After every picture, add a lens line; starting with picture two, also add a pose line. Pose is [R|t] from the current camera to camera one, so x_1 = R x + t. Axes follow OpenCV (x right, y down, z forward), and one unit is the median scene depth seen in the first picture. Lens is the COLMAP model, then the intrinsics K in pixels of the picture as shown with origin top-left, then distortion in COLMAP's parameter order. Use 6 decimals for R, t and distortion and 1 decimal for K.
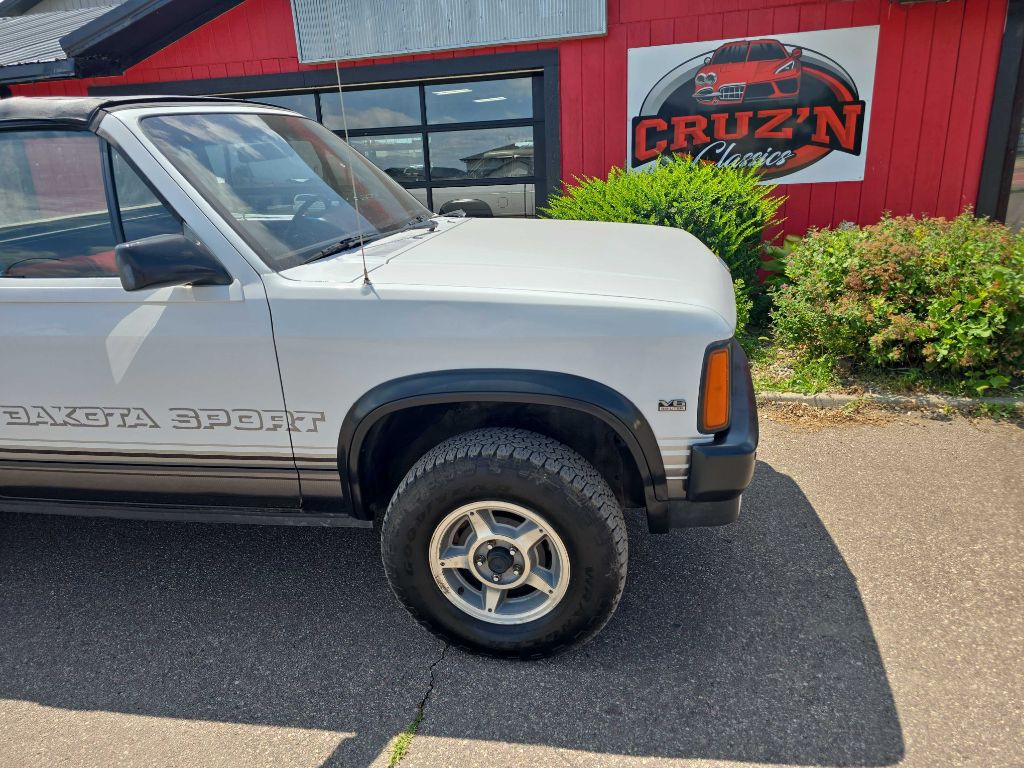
lens RADIAL K [[699.3, 0, 521.0], [0, 699.3, 377.9], [0, 0, 1]] dist [0.049770, -0.043673]
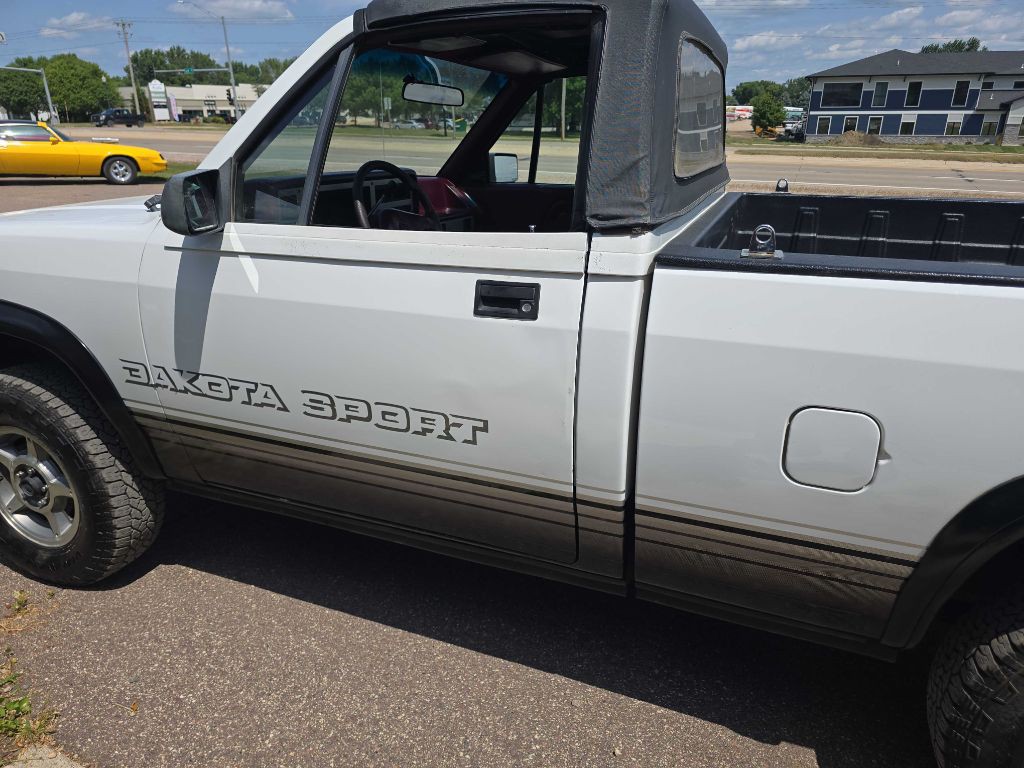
lens RADIAL K [[699.3, 0, 508.5], [0, 699.3, 381.9], [0, 0, 1]] dist [0.049770, -0.043673]
pose [[0.976749, 0.125503, -0.173811, -0.127409], [-0.121036, 0.991991, 0.036112, -0.023014], [0.176951, -0.014235, 0.984117, 0.248683]]
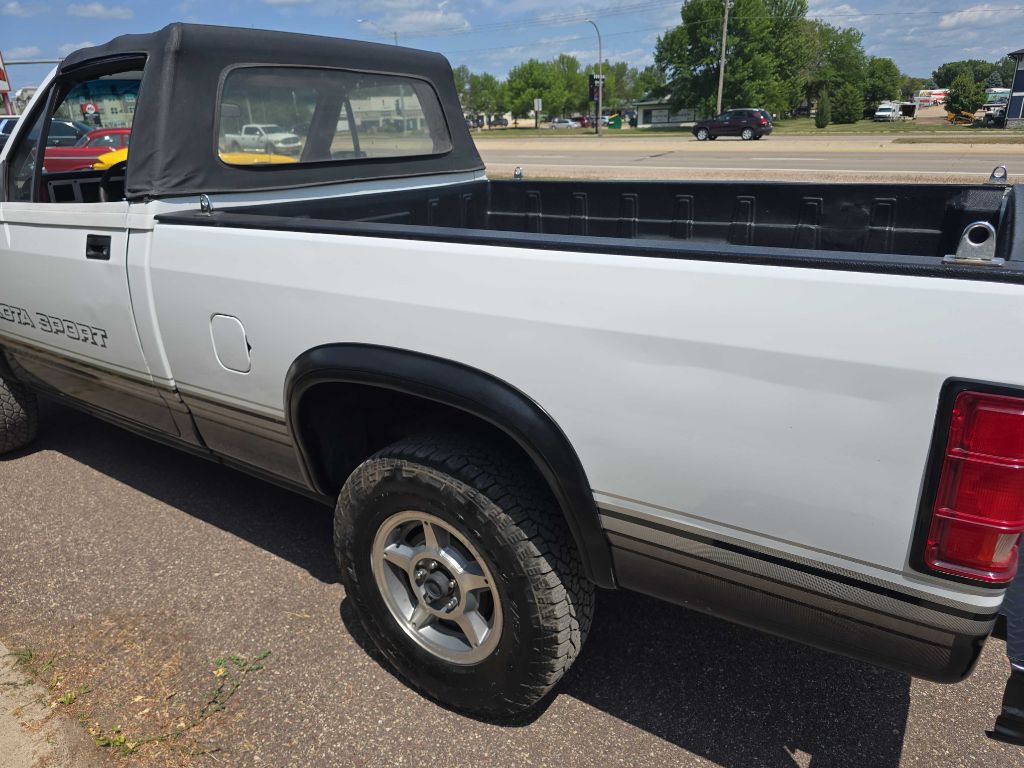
lens RADIAL K [[699.3, 0, 513.4], [0, 699.3, 385.1], [0, 0, 1]] dist [0.049770, -0.043673]
pose [[0.907847, 0.167422, -0.384427, 0.723676], [-0.151687, 0.985865, 0.071135, -0.043851], [0.390903, -0.006267, 0.920411, 0.196286]]
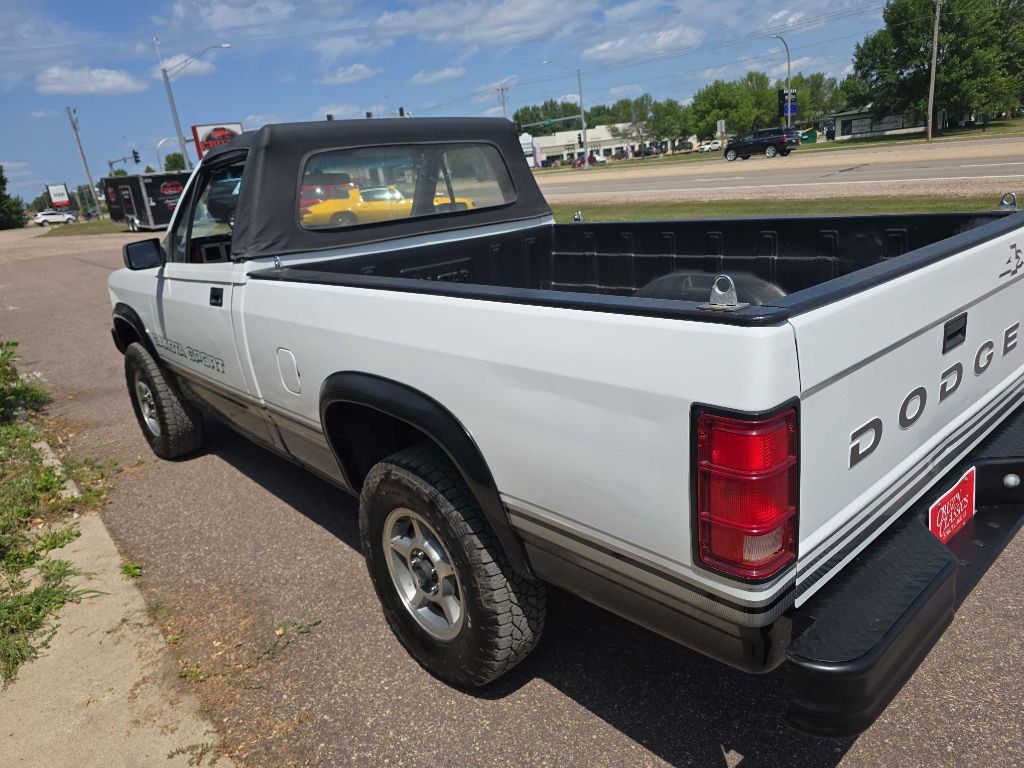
lens RADIAL K [[699.3, 0, 513.3], [0, 699.3, 387.1], [0, 0, 1]] dist [0.049770, -0.043673]
pose [[0.775336, 0.162522, -0.610279, 1.031200], [-0.146952, 0.986224, 0.075943, -0.092577], [0.614214, 0.030800, 0.788538, 0.203345]]
